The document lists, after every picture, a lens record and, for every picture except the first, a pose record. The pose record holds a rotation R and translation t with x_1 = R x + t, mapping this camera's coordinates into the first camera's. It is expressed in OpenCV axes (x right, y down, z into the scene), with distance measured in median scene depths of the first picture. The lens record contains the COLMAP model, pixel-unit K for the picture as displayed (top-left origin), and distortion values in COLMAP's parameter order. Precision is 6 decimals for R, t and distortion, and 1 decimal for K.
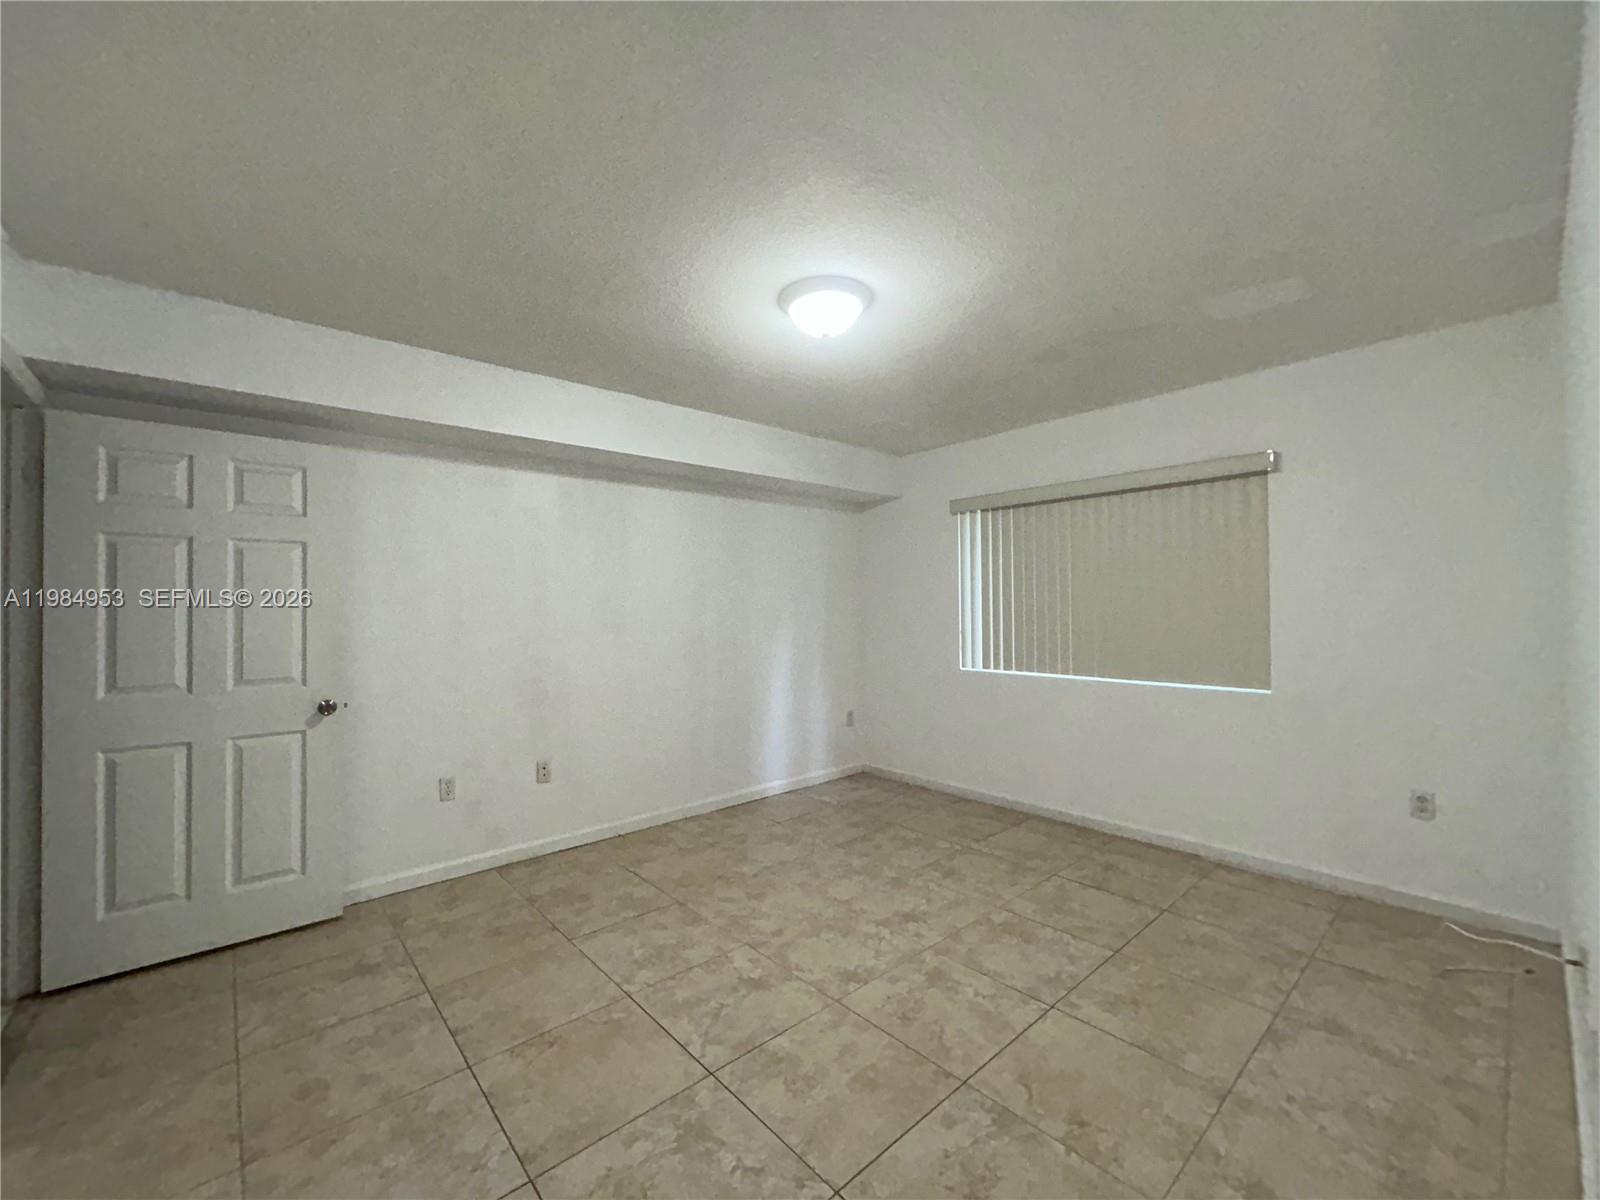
lens RADIAL K [[650.6, 0, 800.8], [0, 650.6, 601.4], [0, 0, 1]] dist [-0.002511, 0.001320]
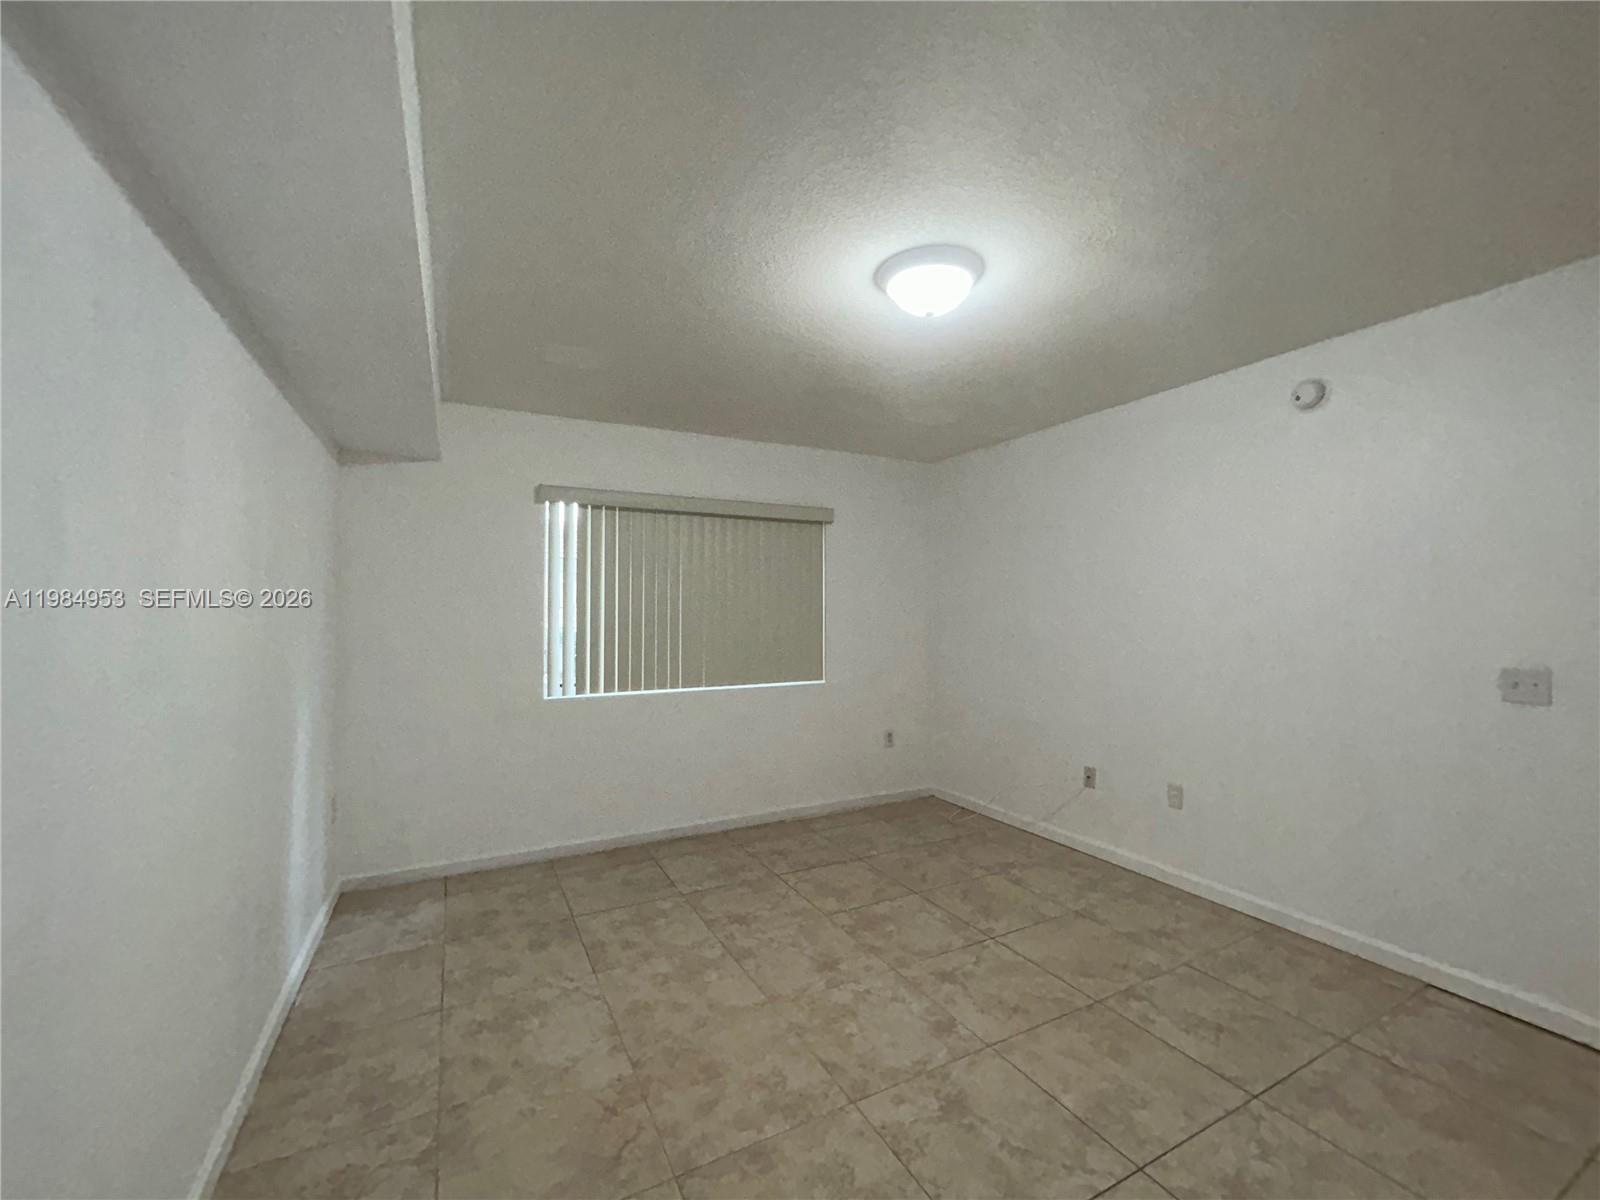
lens RADIAL K [[650.6, 0, 800.5], [0, 650.6, 602.3], [0, 0, 1]] dist [-0.002511, 0.001320]
pose [[0.240269, 0.027390, 0.970320, -0.646715], [-0.008035, 0.999624, -0.026227, 0.007505], [-0.970673, -0.001495, 0.240398, 0.728728]]
